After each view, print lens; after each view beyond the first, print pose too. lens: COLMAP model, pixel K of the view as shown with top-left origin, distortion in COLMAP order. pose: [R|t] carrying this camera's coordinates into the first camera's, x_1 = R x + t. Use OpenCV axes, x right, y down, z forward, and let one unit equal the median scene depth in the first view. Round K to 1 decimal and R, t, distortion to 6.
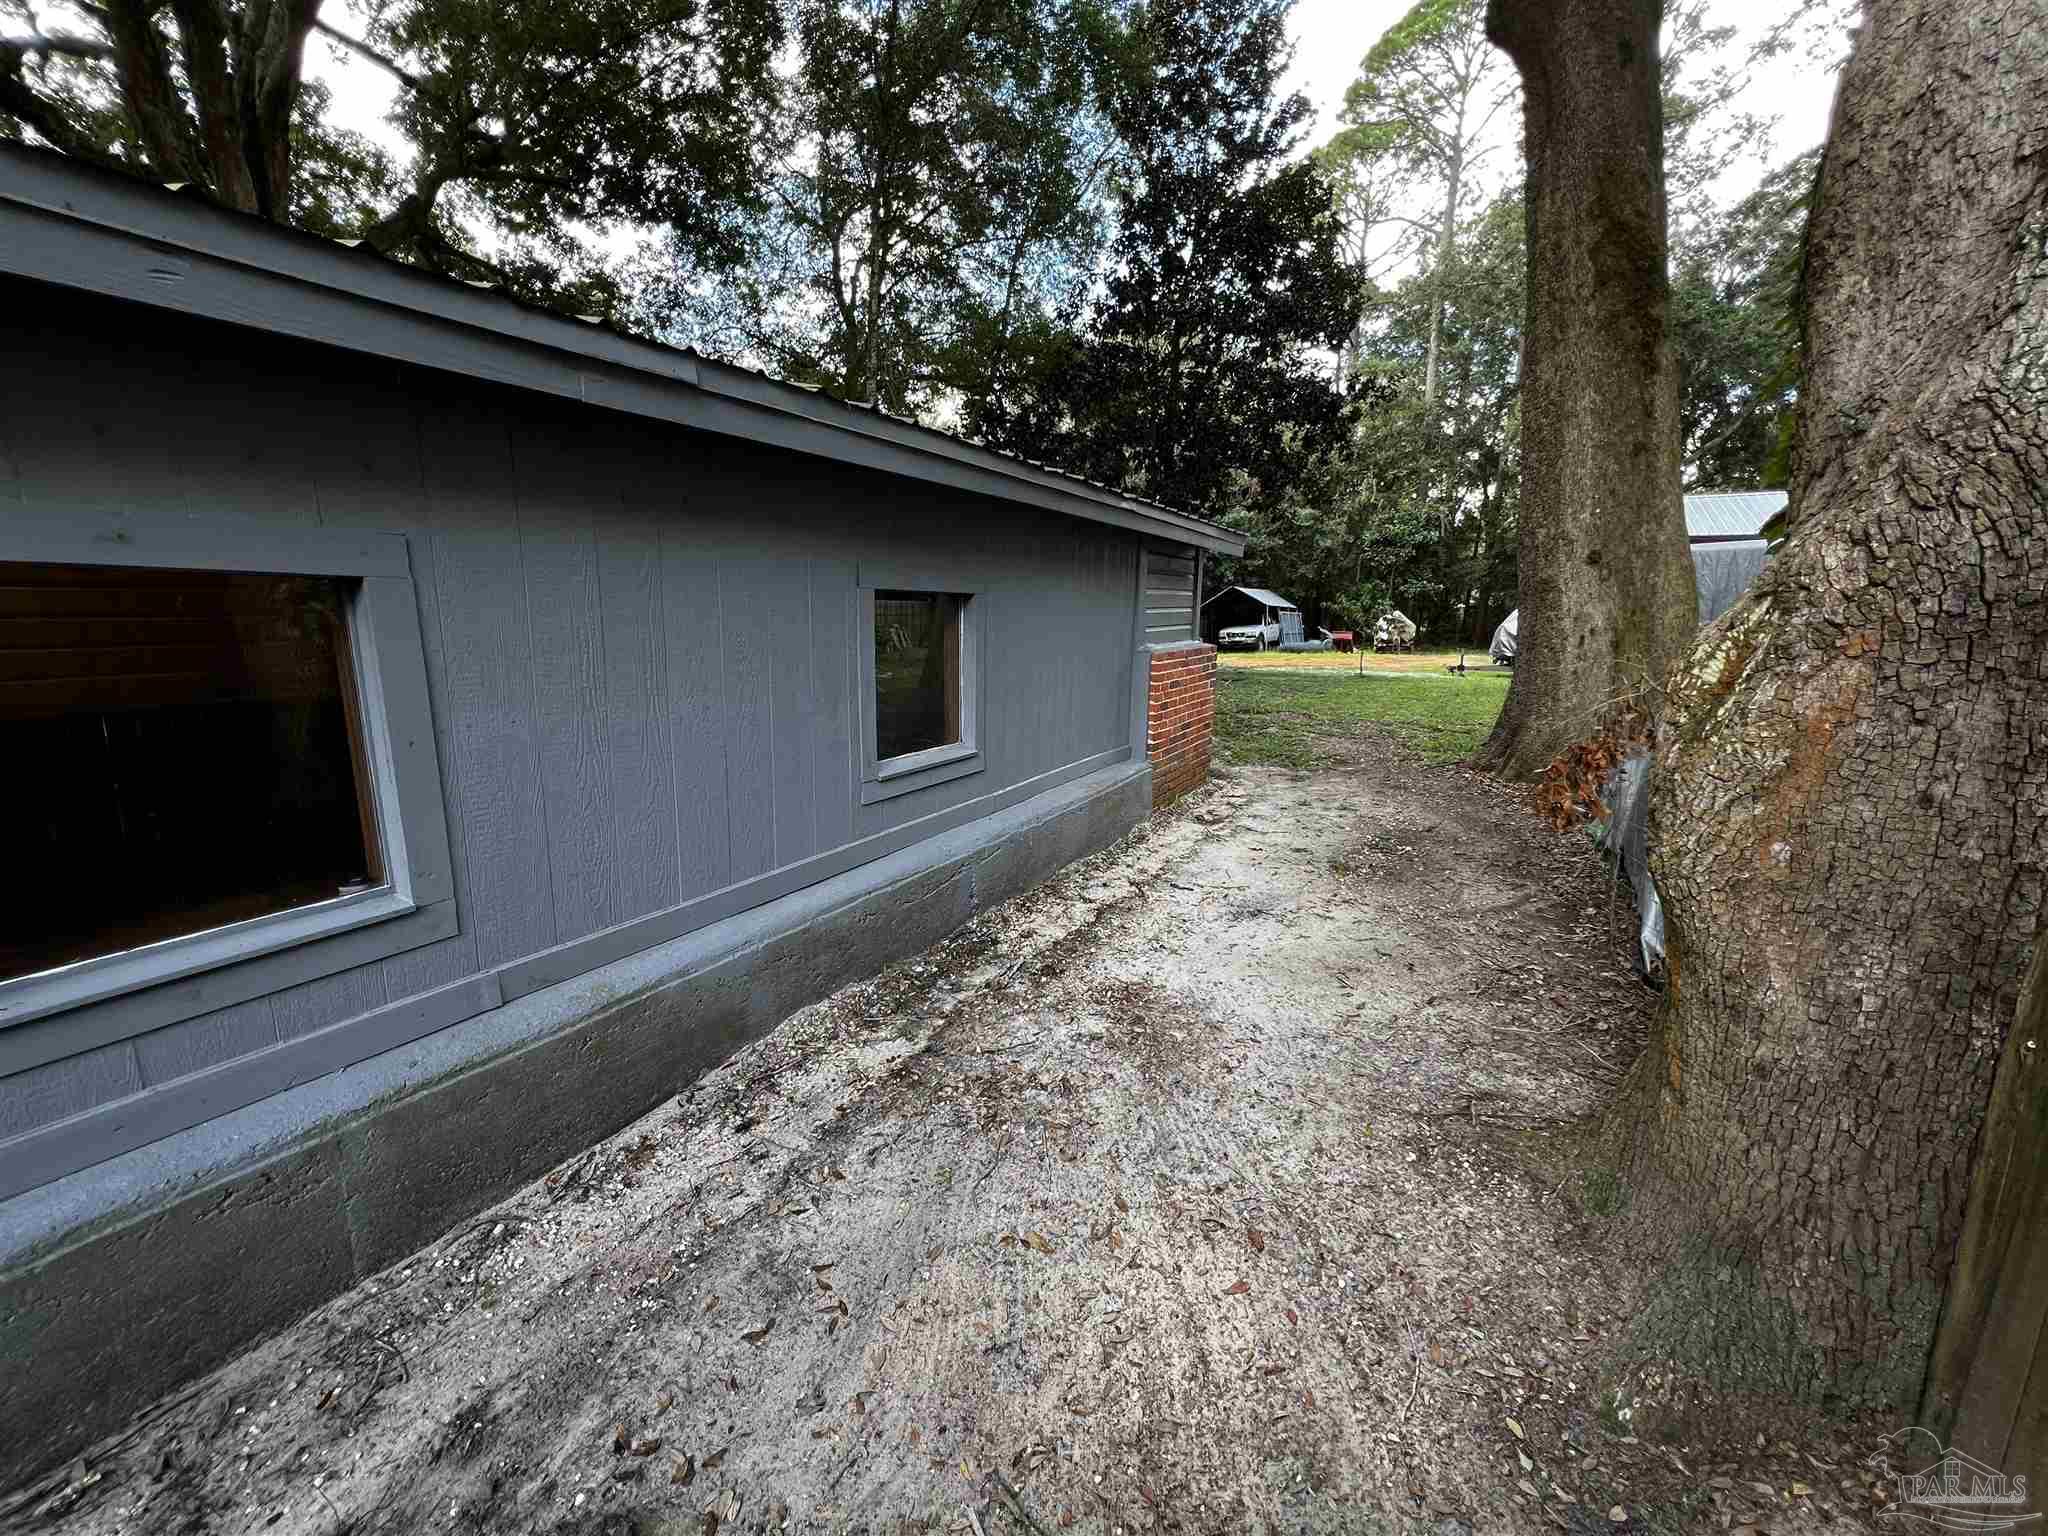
lens RADIAL K [[825.1, 0, 1024.1], [0, 825.1, 770.6], [0, 0, 1]] dist [-0.003282, 0.001080]
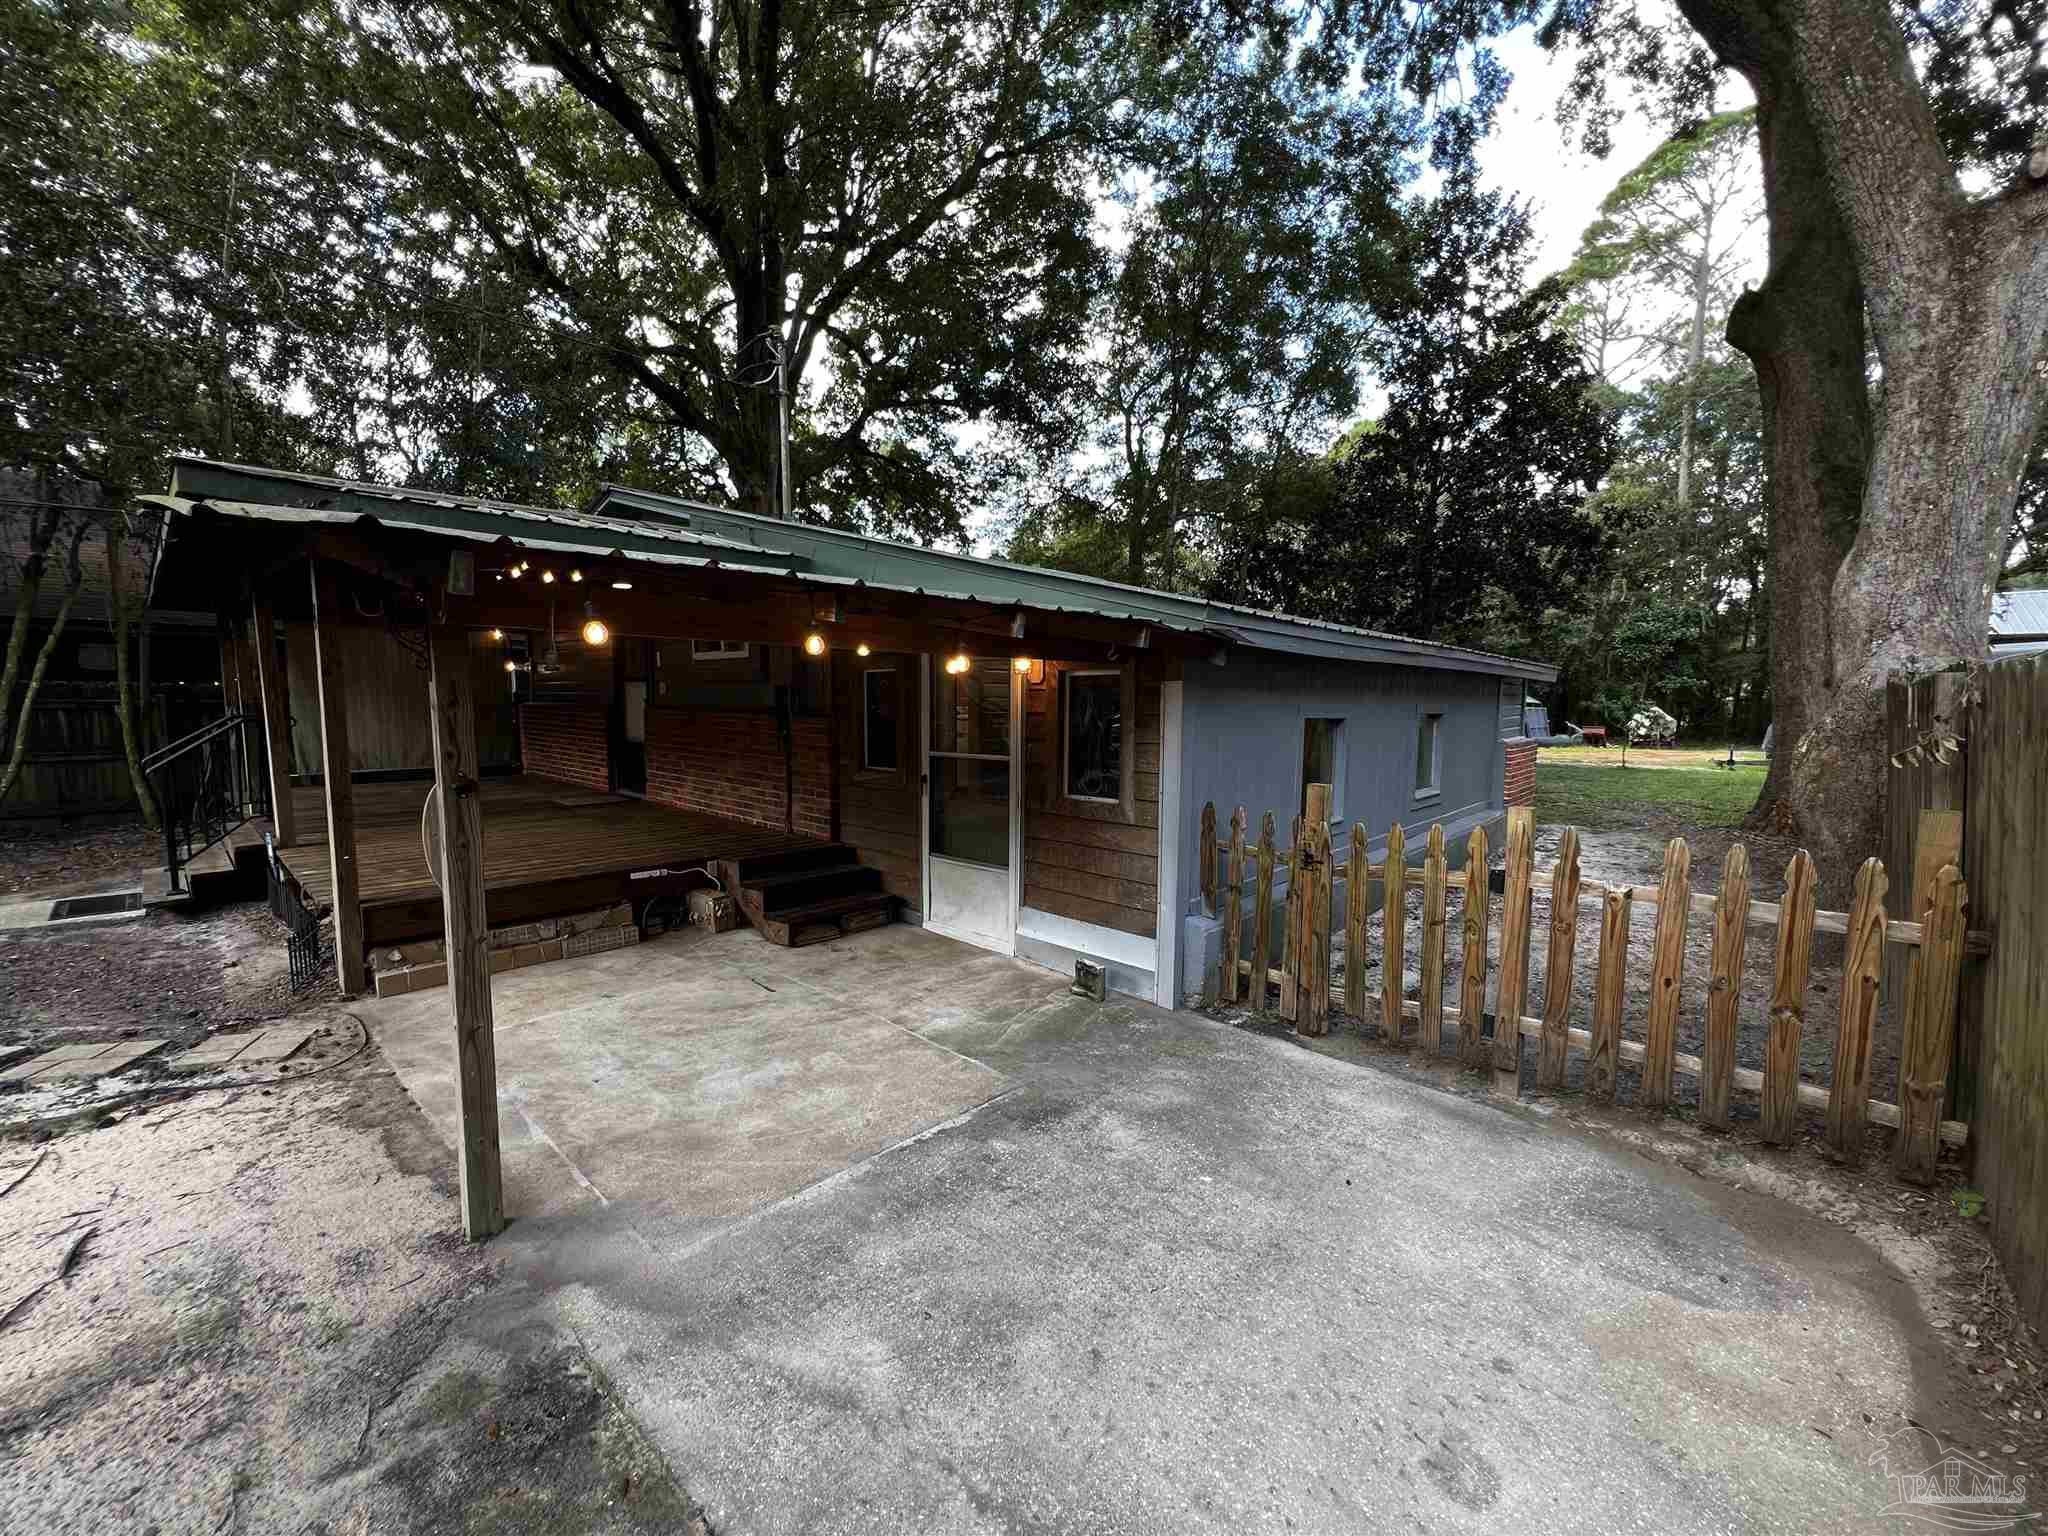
lens RADIAL K [[825.1, 0, 1023.2], [0, 825.1, 769.6], [0, 0, 1]] dist [-0.003282, 0.001080]
pose [[0.974153, 0.018155, -0.225161, -0.068748], [-0.042650, 0.993620, -0.104407, 0.020062], [0.221829, 0.111312, 0.968711, -0.132633]]
